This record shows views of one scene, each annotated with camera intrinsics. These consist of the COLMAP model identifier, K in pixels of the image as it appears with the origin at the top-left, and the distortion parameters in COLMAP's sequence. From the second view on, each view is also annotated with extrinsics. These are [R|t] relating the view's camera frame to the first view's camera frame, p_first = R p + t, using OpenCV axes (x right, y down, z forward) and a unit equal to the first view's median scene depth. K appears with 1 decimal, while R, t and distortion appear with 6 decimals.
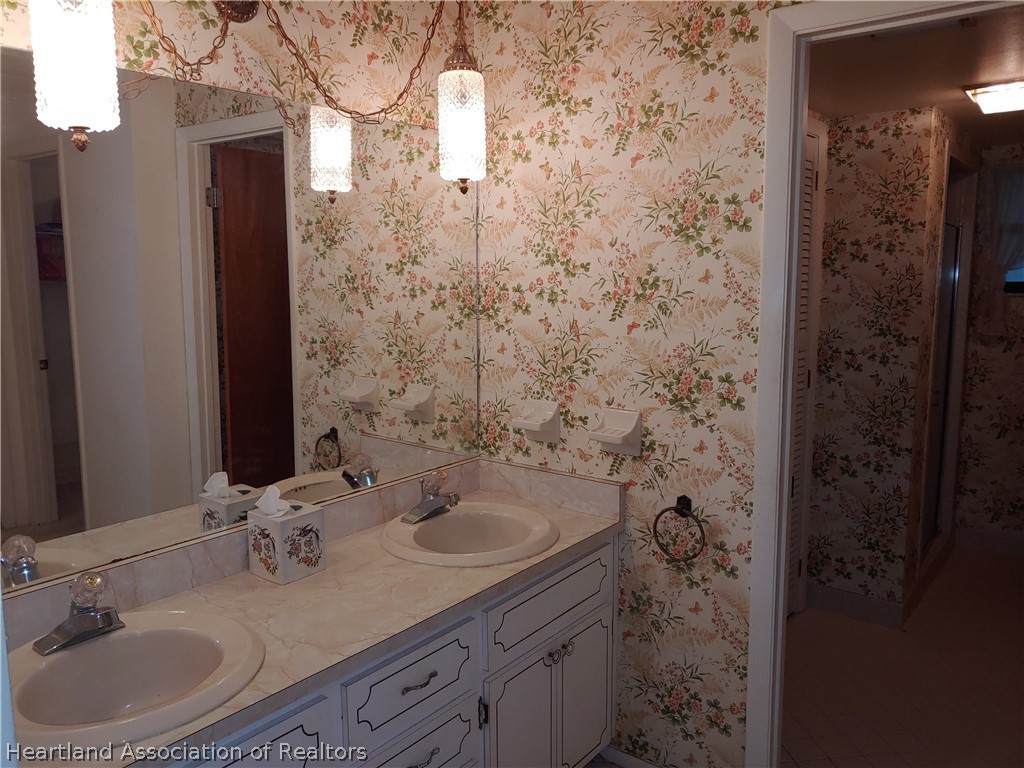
lens RADIAL K [[754.5, 0, 510.5], [0, 754.5, 368.3], [0, 0, 1]] dist [0.026012, -0.082052]
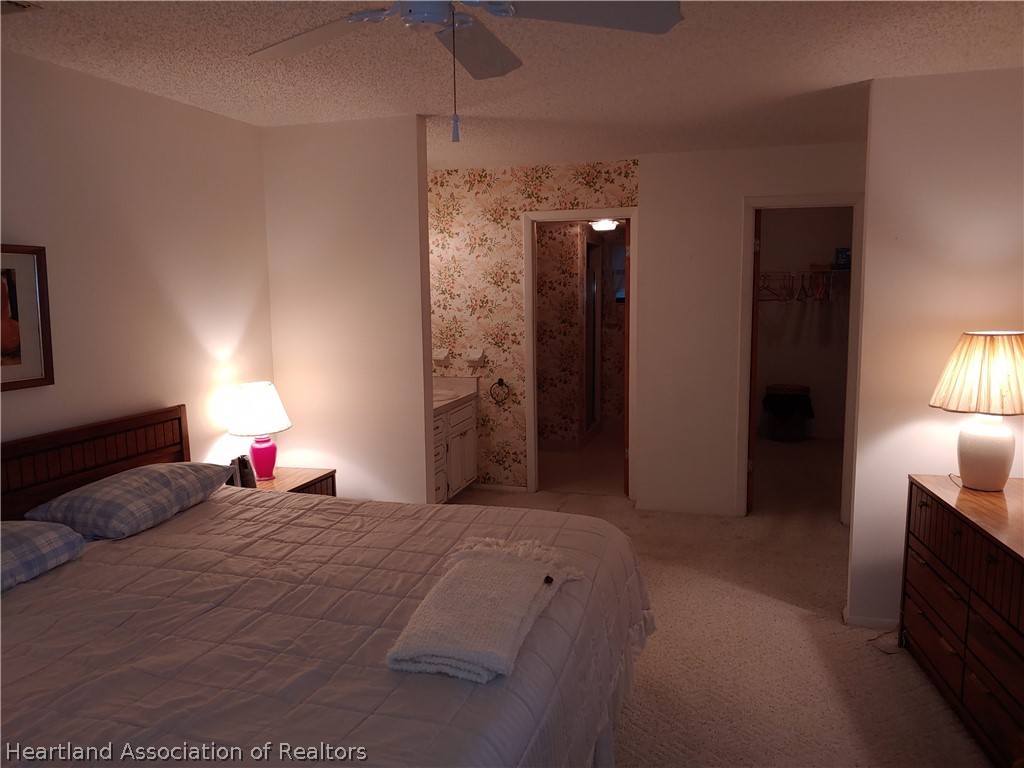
lens RADIAL K [[754.5, 0, 510.5], [0, 754.5, 368.3], [0, 0, 1]] dist [0.026012, -0.082052]
pose [[0.928260, -0.045653, 0.369121, -0.725229], [0.052945, 0.998551, -0.009643, 0.154664], [-0.368145, 0.028494, 0.929332, -1.518219]]
